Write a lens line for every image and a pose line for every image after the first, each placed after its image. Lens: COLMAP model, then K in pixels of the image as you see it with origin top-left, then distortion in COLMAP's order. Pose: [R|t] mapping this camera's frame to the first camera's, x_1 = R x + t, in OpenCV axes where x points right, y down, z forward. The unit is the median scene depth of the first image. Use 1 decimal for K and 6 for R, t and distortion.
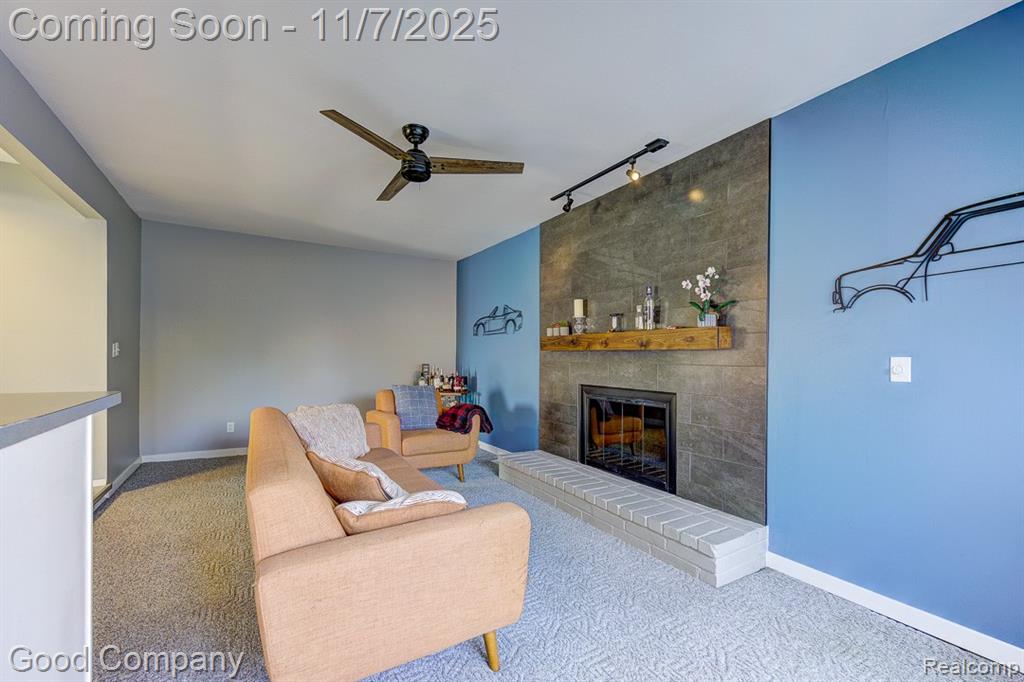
lens RADIAL K [[419.8, 0, 512.5], [0, 419.8, 358.9], [0, 0, 1]] dist [0.005434, -0.000625]
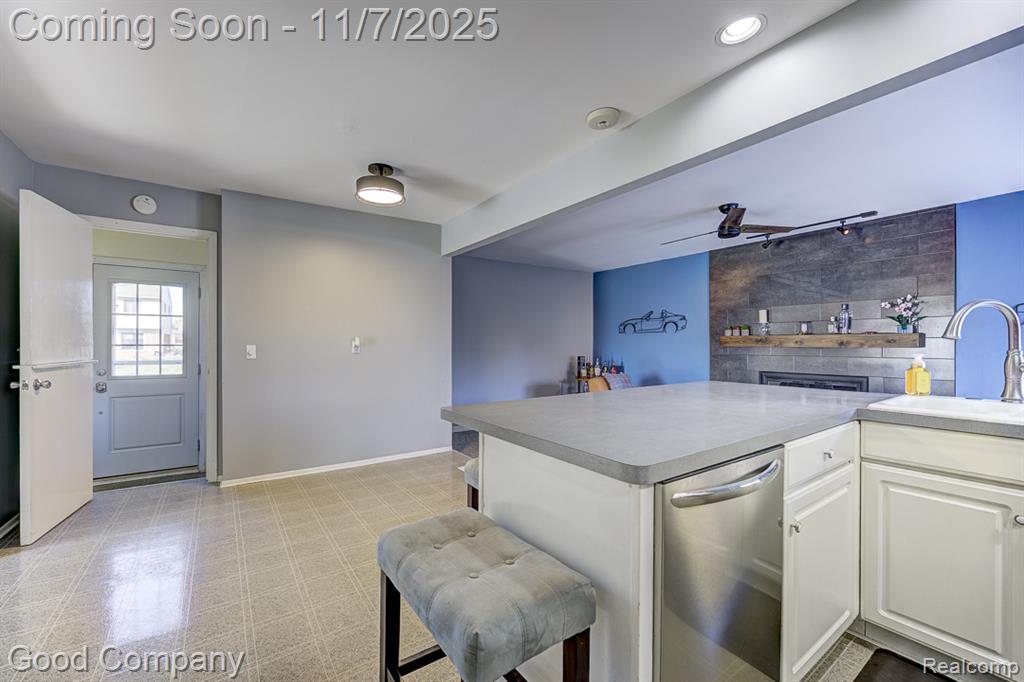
lens RADIAL K [[419.8, 0, 492.7], [0, 419.8, 345.5], [0, 0, 1]] dist [0.005434, -0.000625]
pose [[0.997751, -0.010424, 0.066214, -1.006272], [0.010617, 0.999940, -0.002565, -0.037685], [-0.066183, 0.003262, 0.997802, -0.388718]]
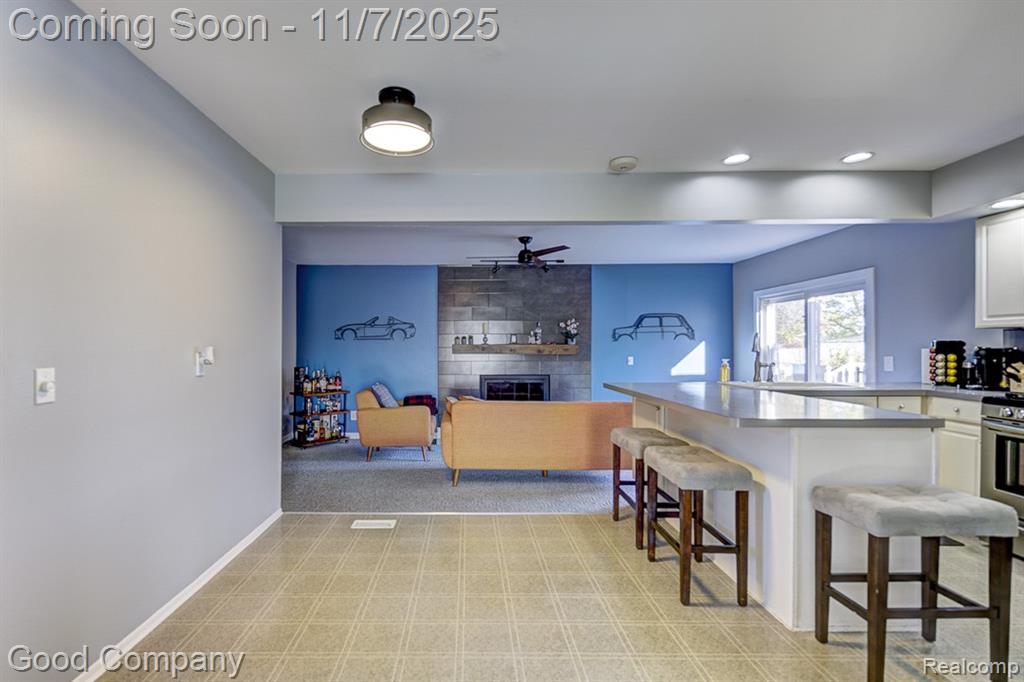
lens RADIAL K [[475.4, 0, 465.2], [0, 475.4, 349.4], [0, 0, 1]] dist [0.001095, -0.002589]
pose [[0.515873, -0.012212, 0.856578, -1.814010], [0.010917, 0.999911, 0.007681, -0.065652], [-0.856596, 0.005389, 0.515960, 0.134444]]
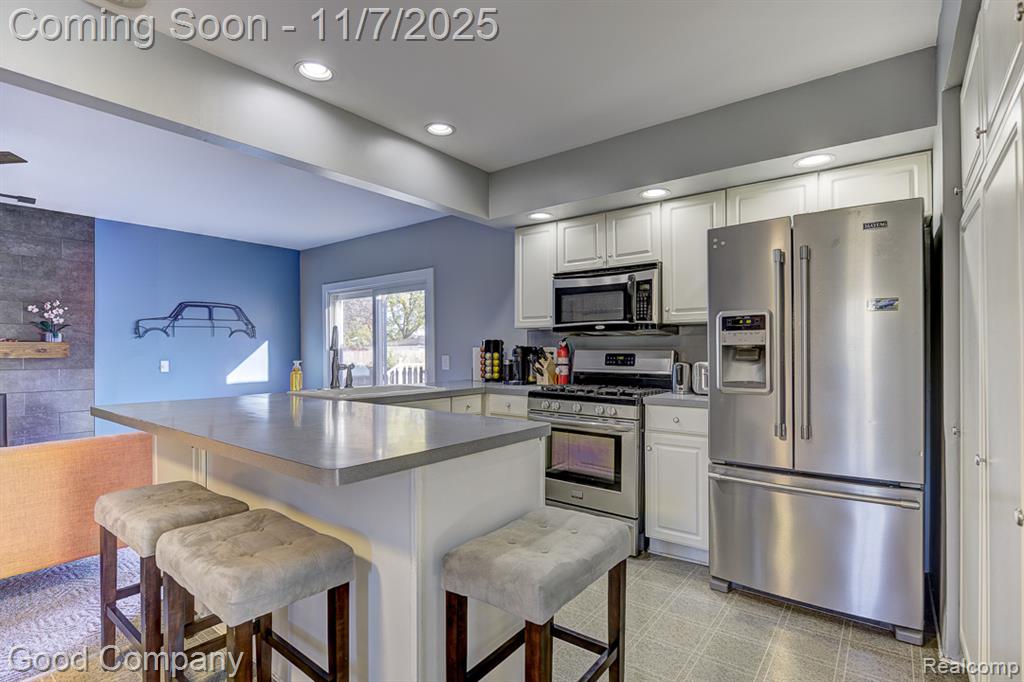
lens RADIAL K [[501.8, 0, 504.8], [0, 501.8, 351.2], [0, 0, 1]] dist [-0.007613, 0.000631]
pose [[-0.360769, -0.009259, 0.932609, -1.435101], [0.005144, 0.999916, 0.011917, -0.050384], [-0.932641, 0.009097, -0.360691, 0.169671]]
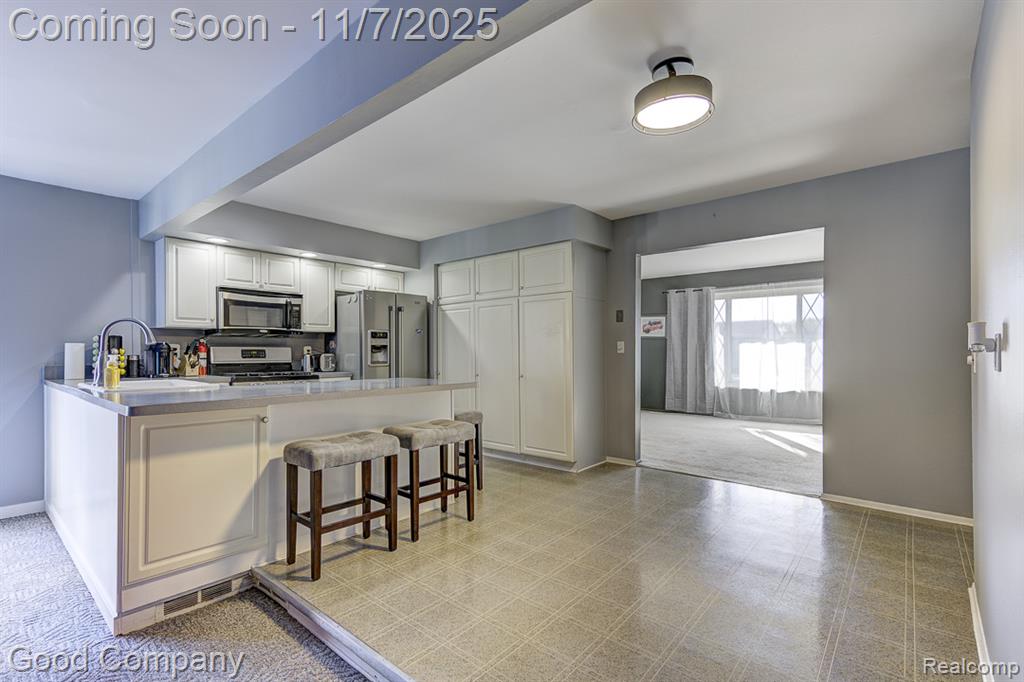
lens RADIAL K [[453.8, 0, 505.6], [0, 453.8, 353.5], [0, 0, 1]] dist [-0.002919, 0.000001]
pose [[-0.948915, -0.005243, -0.315489, -0.758995], [-0.008256, 0.999932, 0.008215, -0.035611], [0.315425, 0.010400, -0.948894, 1.194768]]
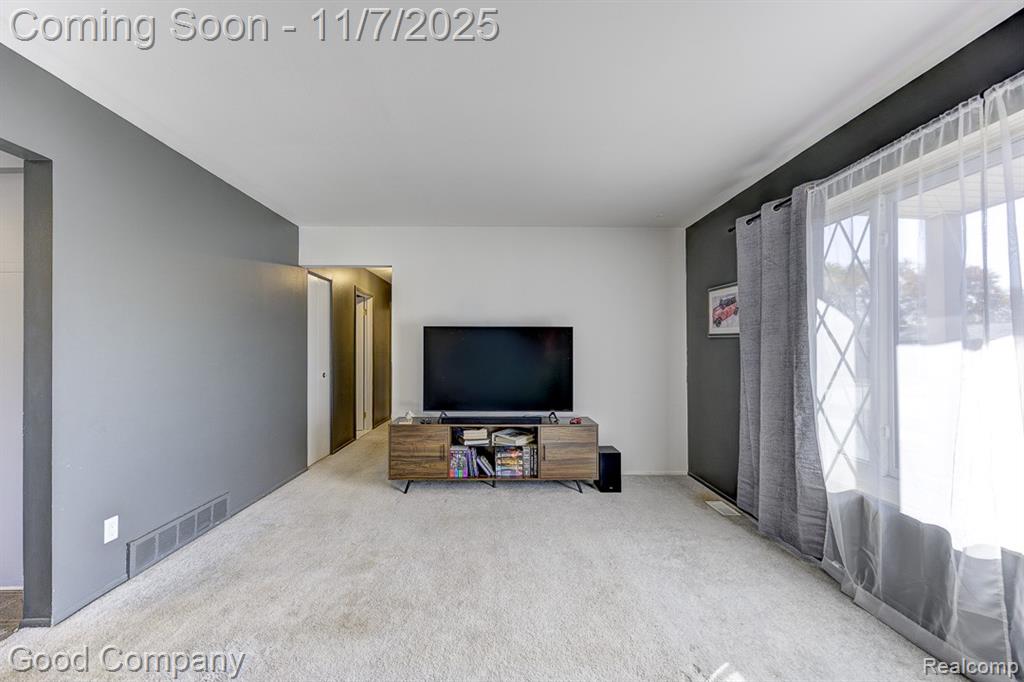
lens RADIAL K [[419.8, 0, 508.5], [0, 419.8, 346.6], [0, 0, 1]] dist [0.005434, -0.000625]
pose [[-0.859041, -0.003308, 0.511896, -2.604227], [-0.008529, 0.999933, -0.007851, -0.074822], [-0.511835, -0.011110, -0.859012, 0.100602]]
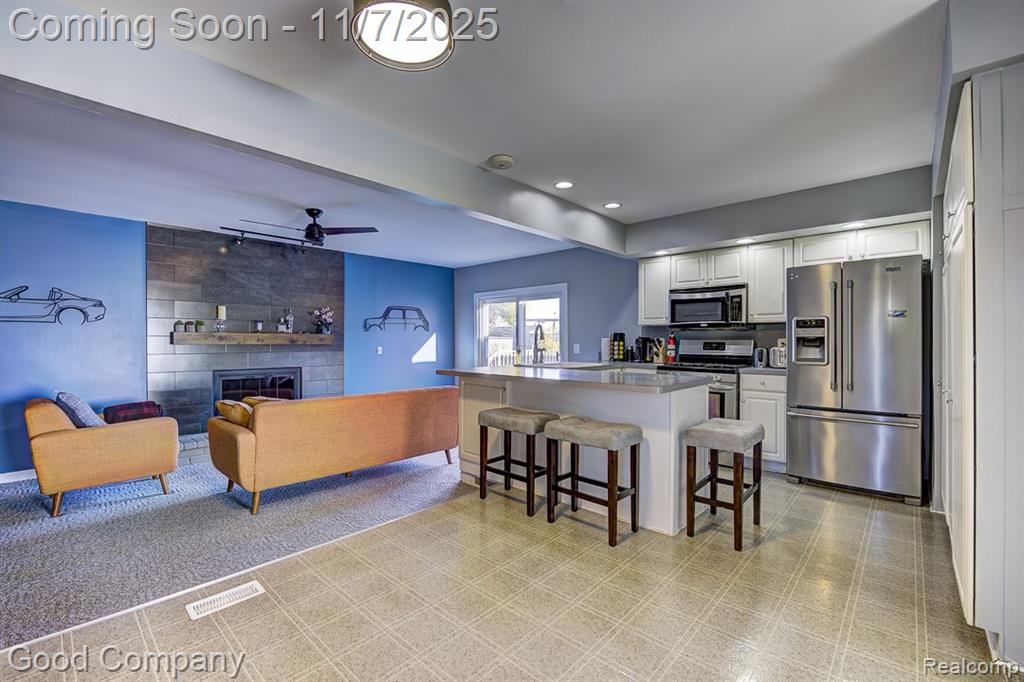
lens RADIAL K [[438.9, 0, 505.5], [0, 438.9, 342.3], [0, 0, 1]] dist [-0.010856, 0.001928]
pose [[-0.276121, -0.011289, 0.961057, -1.734191], [0.002894, 0.999917, 0.012577, -0.050974], [-0.961119, 0.006255, -0.276065, 0.641548]]
